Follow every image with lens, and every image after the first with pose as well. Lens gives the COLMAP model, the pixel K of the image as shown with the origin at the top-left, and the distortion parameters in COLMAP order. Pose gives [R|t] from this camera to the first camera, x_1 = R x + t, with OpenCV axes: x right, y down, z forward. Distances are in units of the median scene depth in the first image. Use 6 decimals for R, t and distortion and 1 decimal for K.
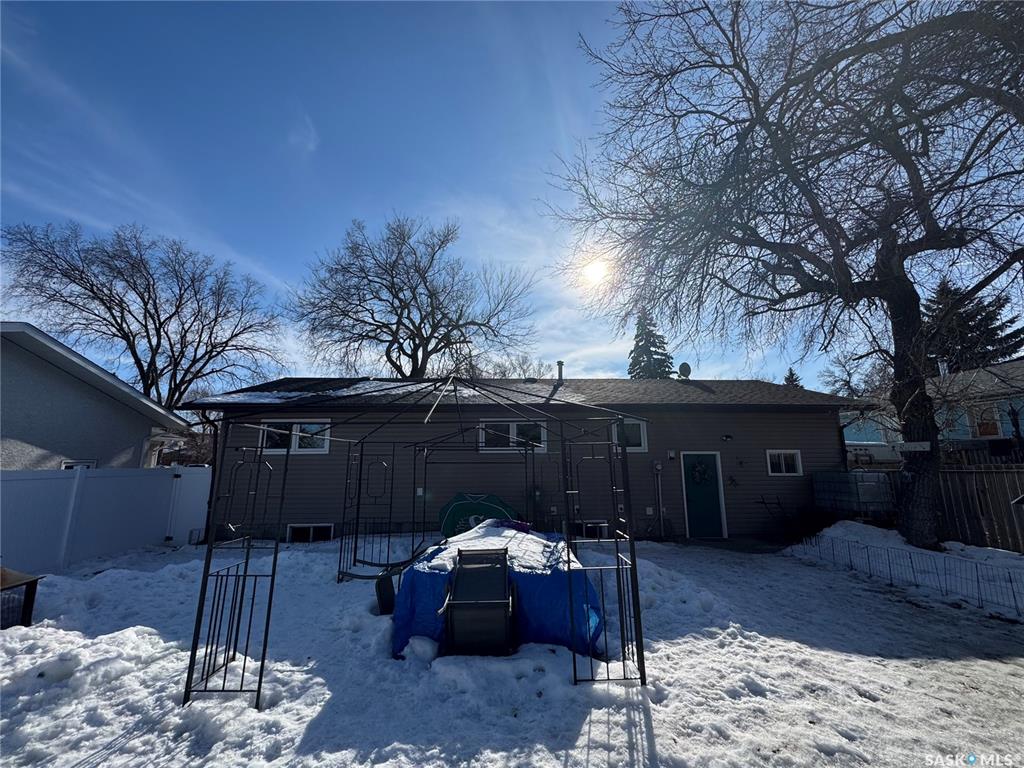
lens RADIAL K [[407.6, 0, 511.7], [0, 407.6, 382.3], [0, 0, 1]] dist [-0.003680, 0.000452]
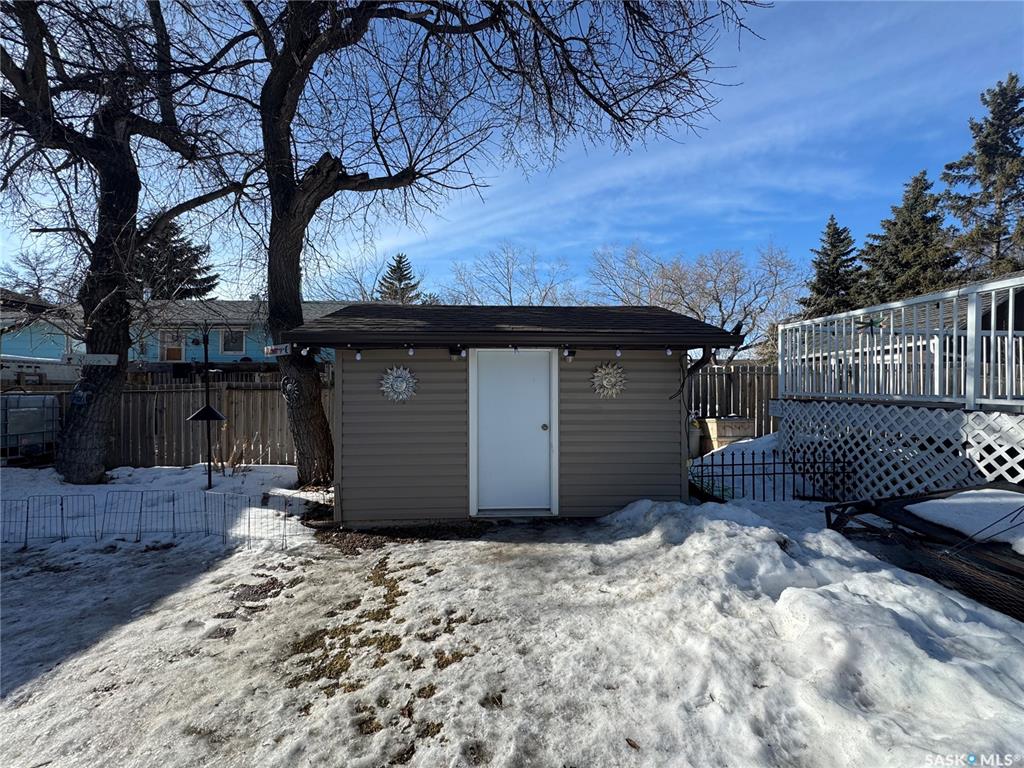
lens RADIAL K [[407.6, 0, 511.7], [0, 407.6, 382.3], [0, 0, 1]] dist [-0.003680, 0.000452]
pose [[0.008556, 0.009178, 0.999921, 0.185646], [-0.189356, 0.981881, -0.007392, 0.049075], [-0.981871, -0.189278, 0.010139, 0.172123]]
